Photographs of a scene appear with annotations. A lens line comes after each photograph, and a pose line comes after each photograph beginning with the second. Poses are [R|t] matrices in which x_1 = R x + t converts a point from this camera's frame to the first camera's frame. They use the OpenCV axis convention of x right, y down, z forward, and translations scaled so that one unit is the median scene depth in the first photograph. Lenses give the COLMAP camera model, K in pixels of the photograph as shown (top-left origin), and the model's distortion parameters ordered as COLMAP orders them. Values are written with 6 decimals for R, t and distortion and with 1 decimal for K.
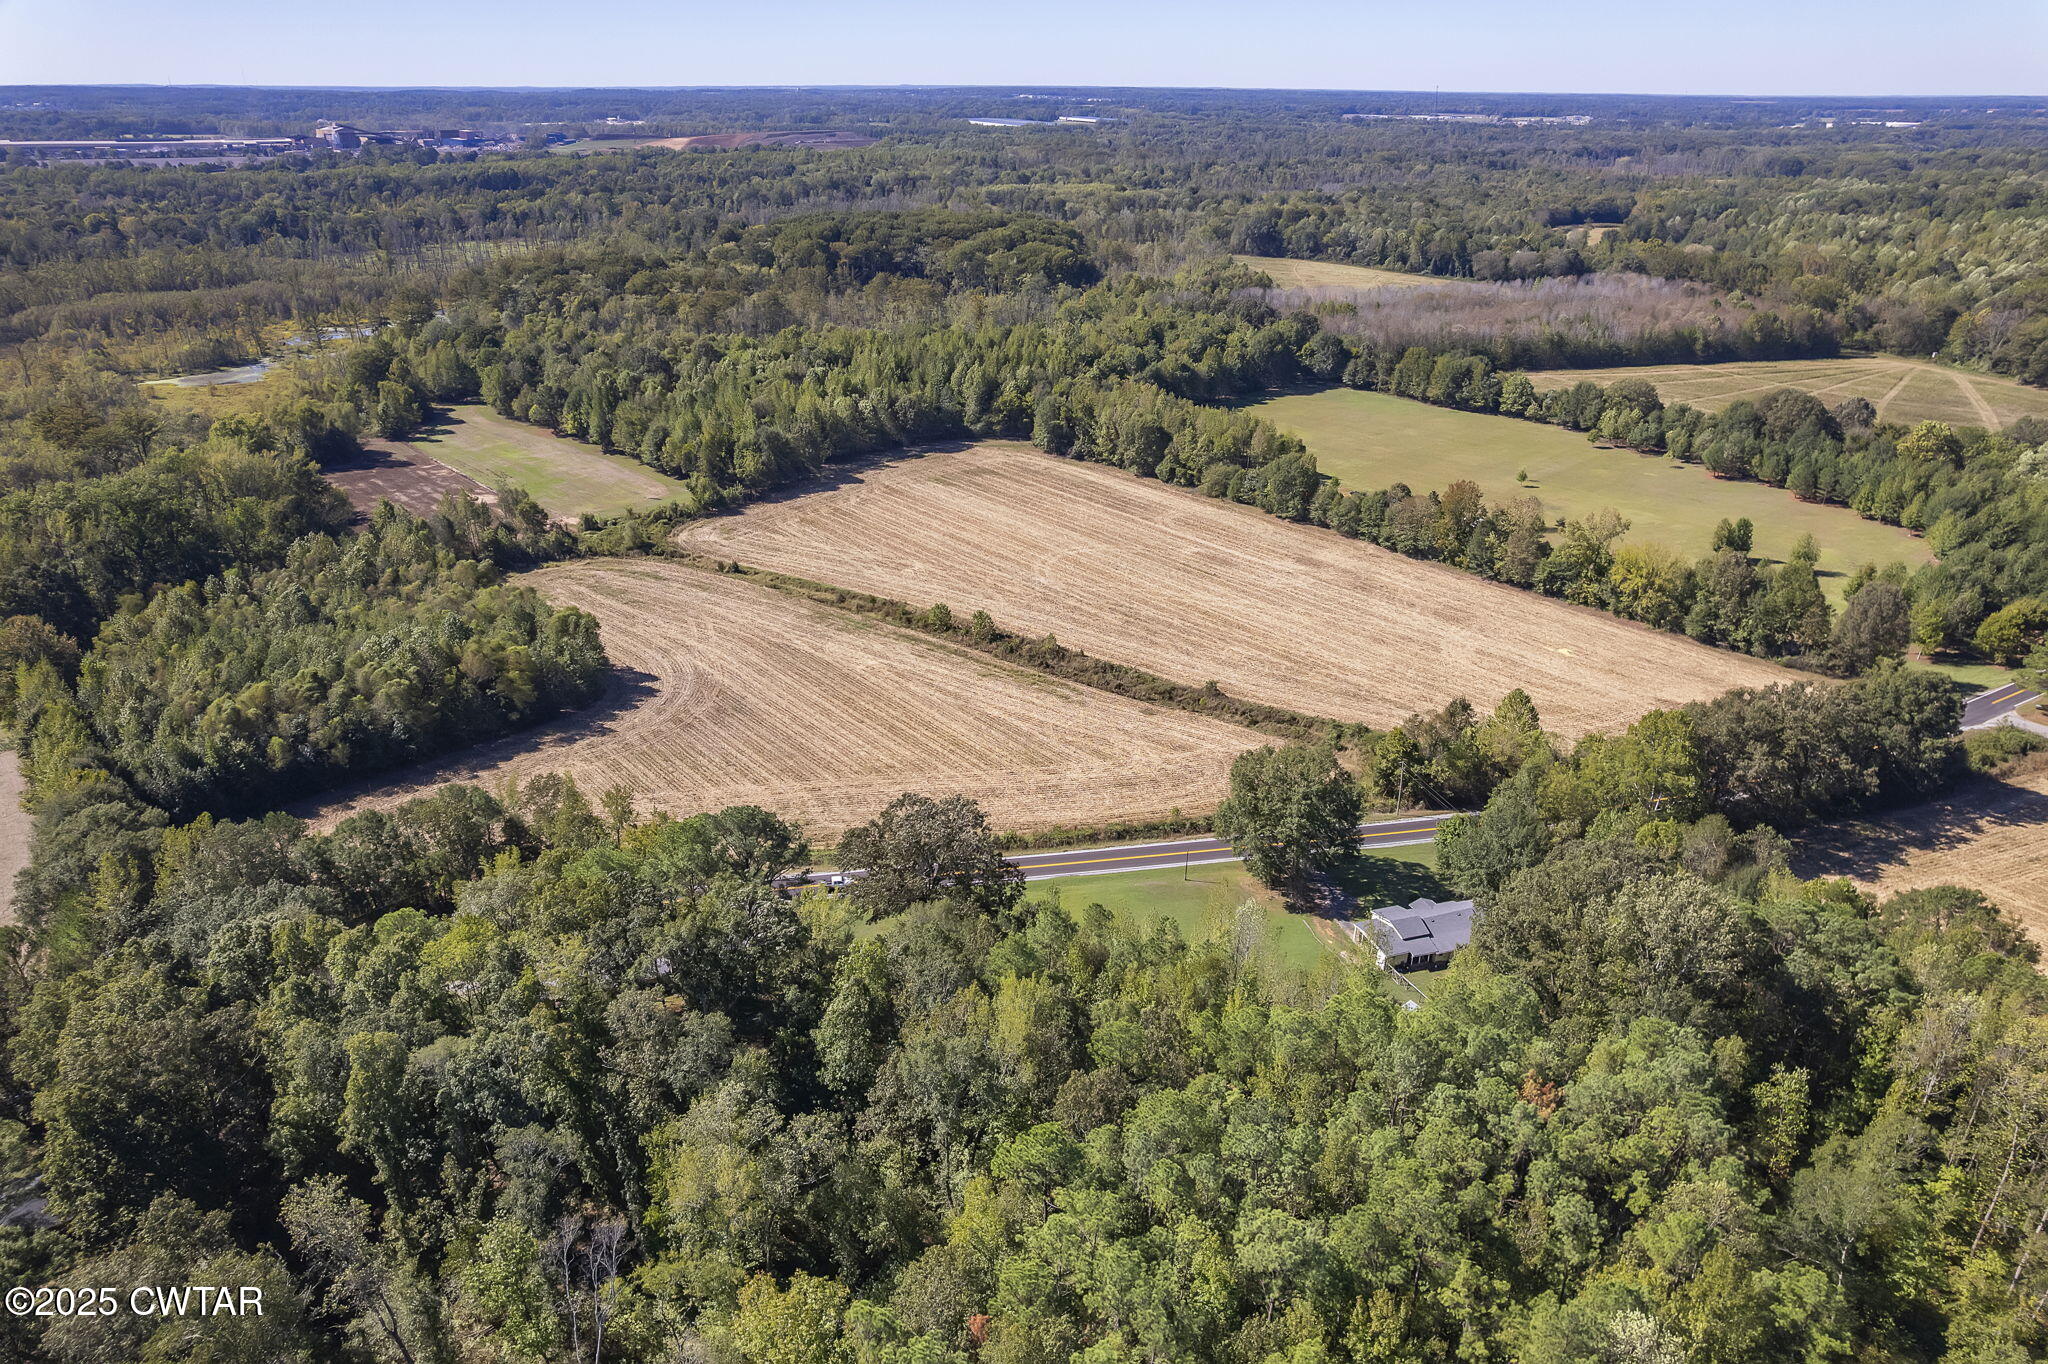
lens RADIAL K [[1319.4, 0, 1033.2], [0, 1319.4, 689.3], [0, 0, 1]] dist [-0.084440, 0.079311]
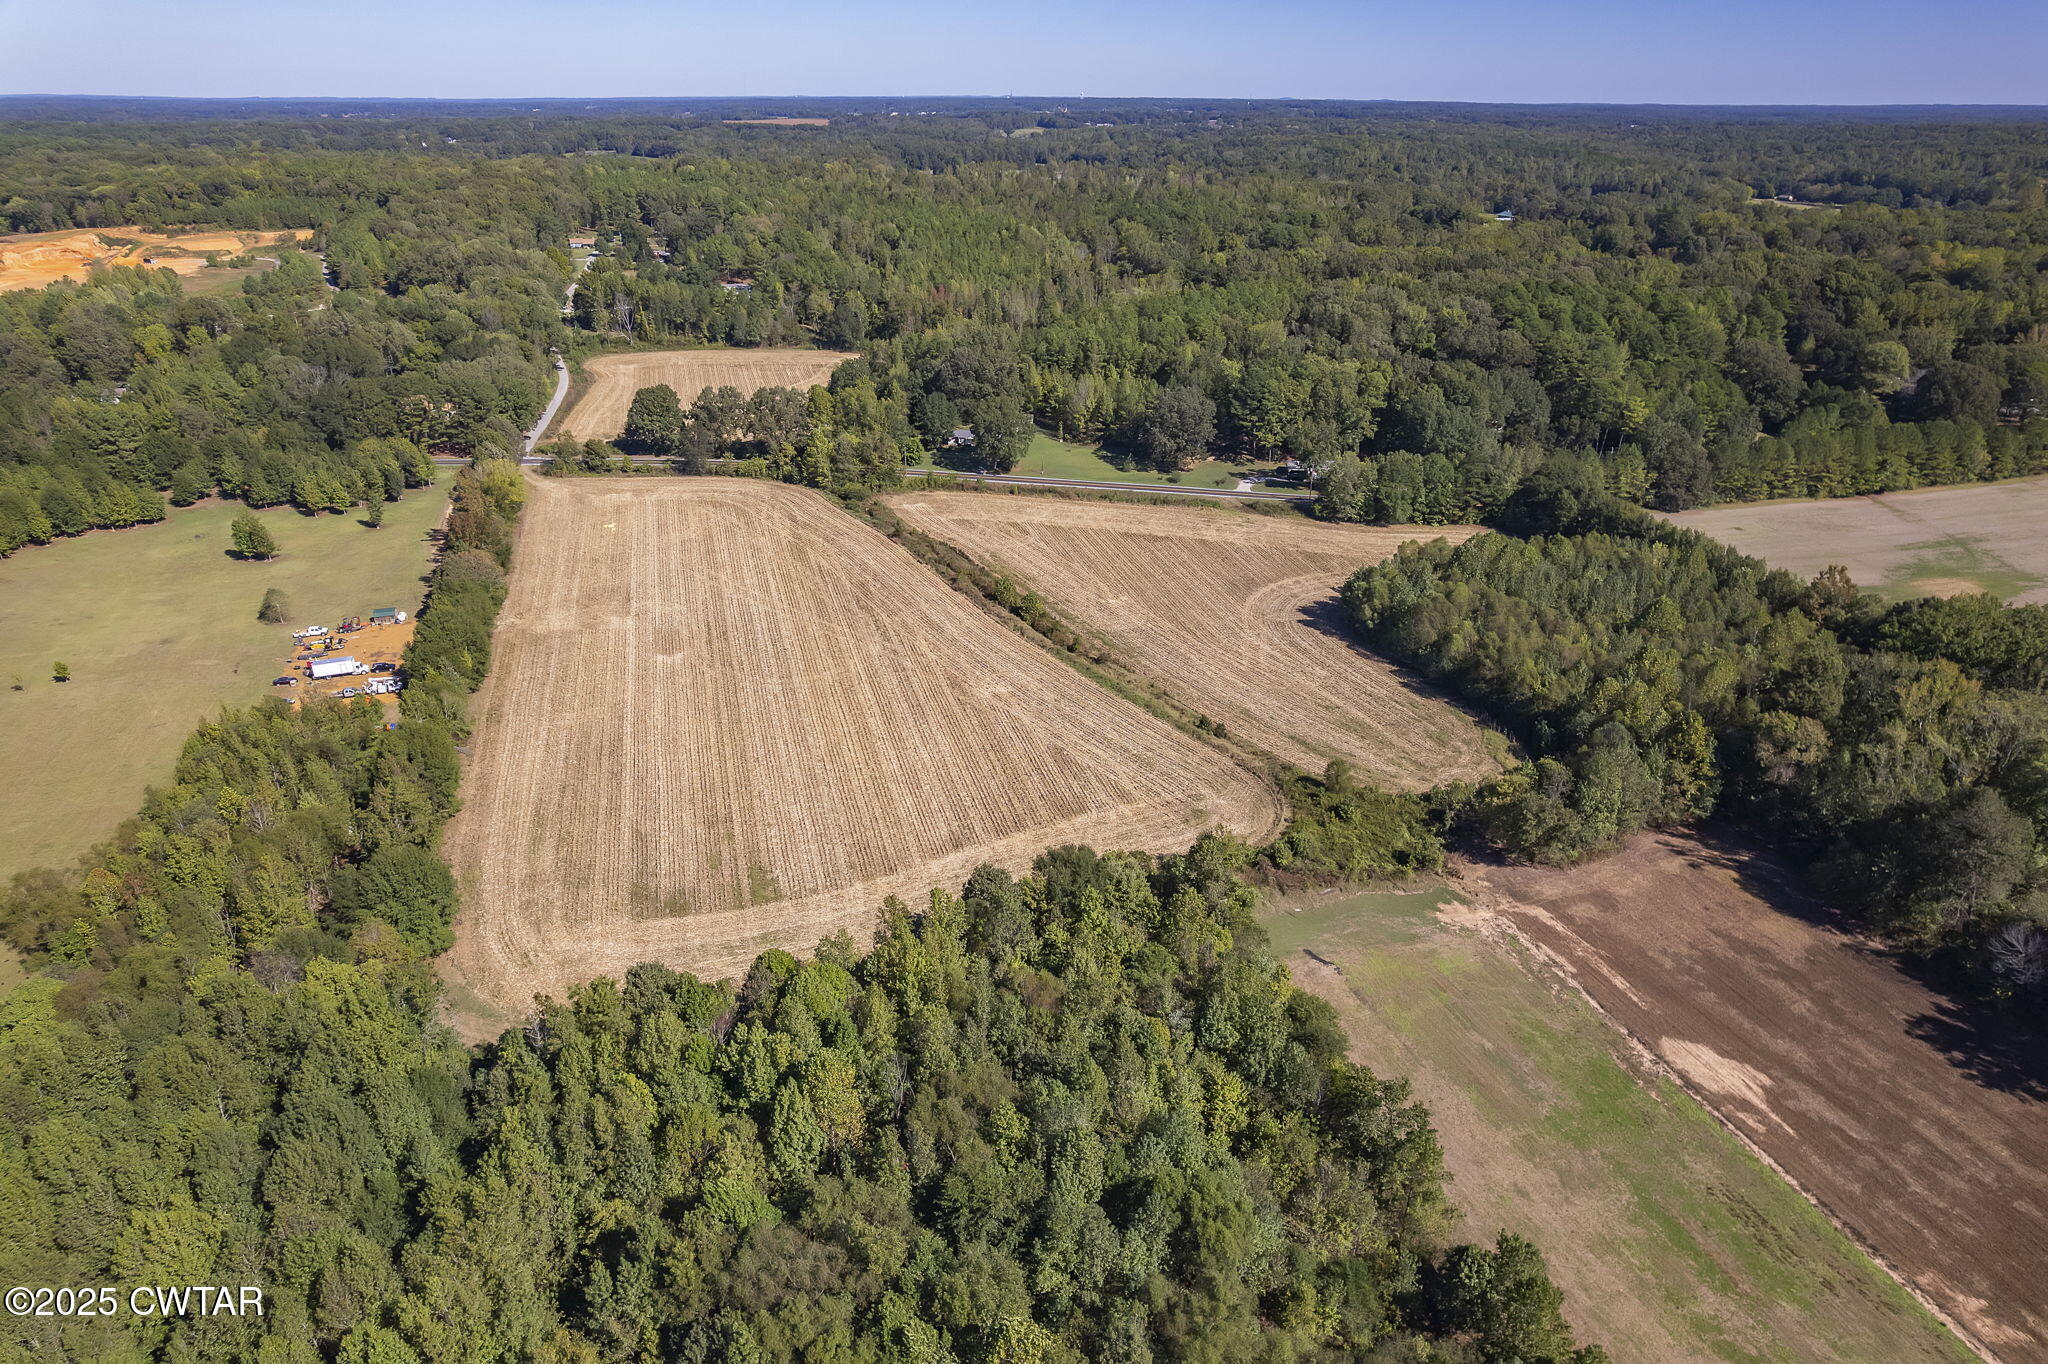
lens RADIAL K [[1319.4, 0, 1030.0], [0, 1319.4, 693.4], [0, 0, 1]] dist [-0.084440, 0.079311]
pose [[-0.911948, -0.179147, 0.369129, -0.327029], [0.166818, 0.660049, 0.732467, -0.541212], [-0.374863, 0.729549, -0.572046, 1.152106]]
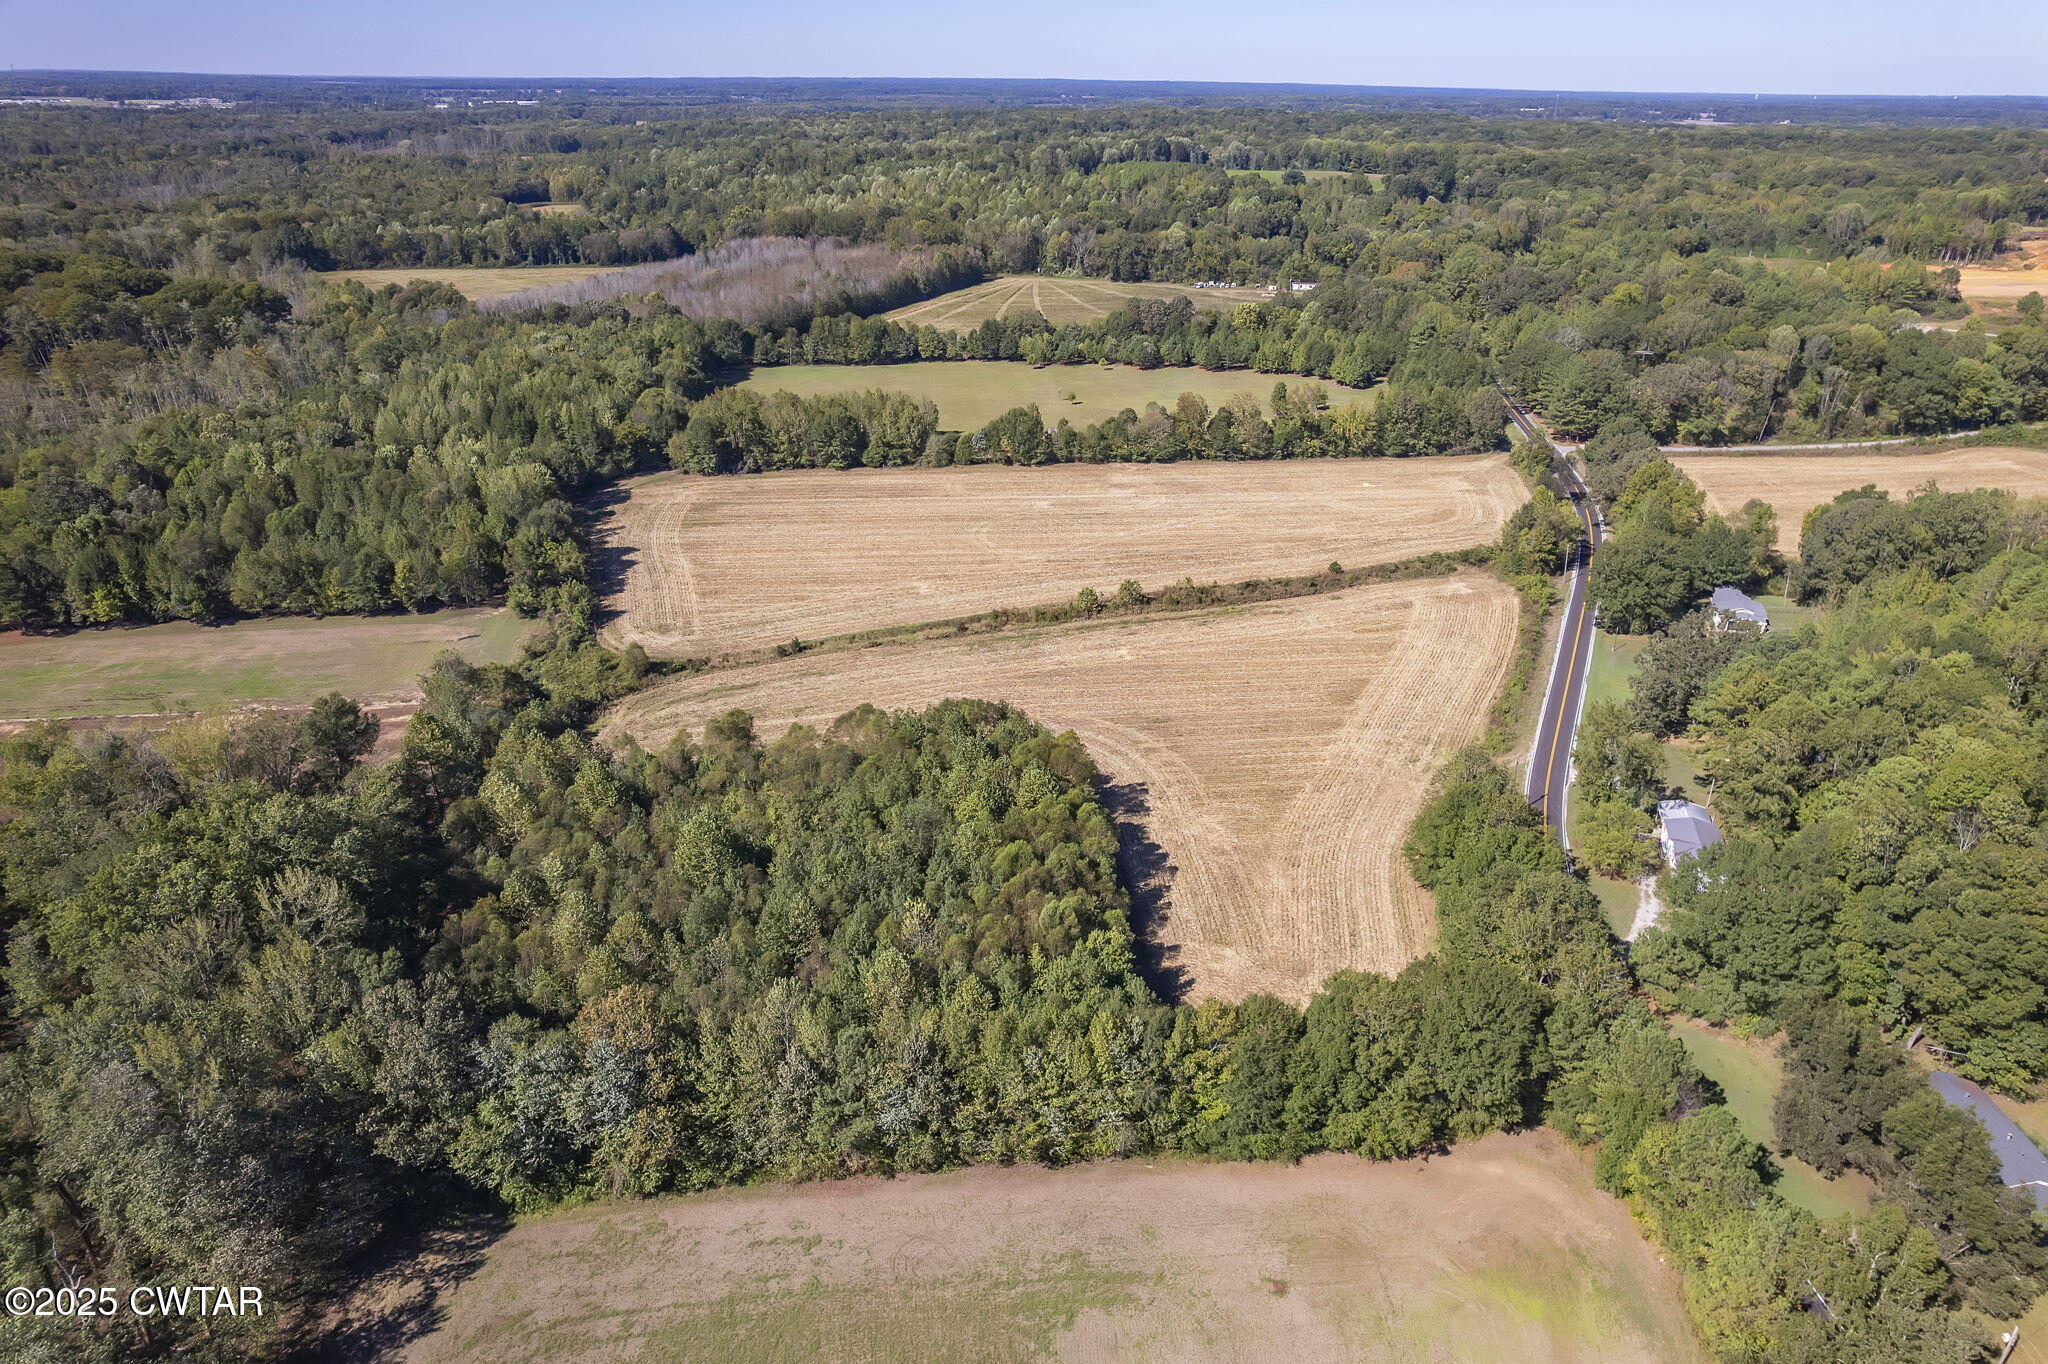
lens RADIAL K [[1319.4, 0, 1031.0], [0, 1319.4, 675.5], [0, 0, 1]] dist [-0.084440, 0.079311]
pose [[0.577869, -0.340442, 0.741732, -0.610548], [0.337213, 0.927233, 0.162868, -0.127687], [-0.743206, 0.156005, 0.650621, 0.262028]]
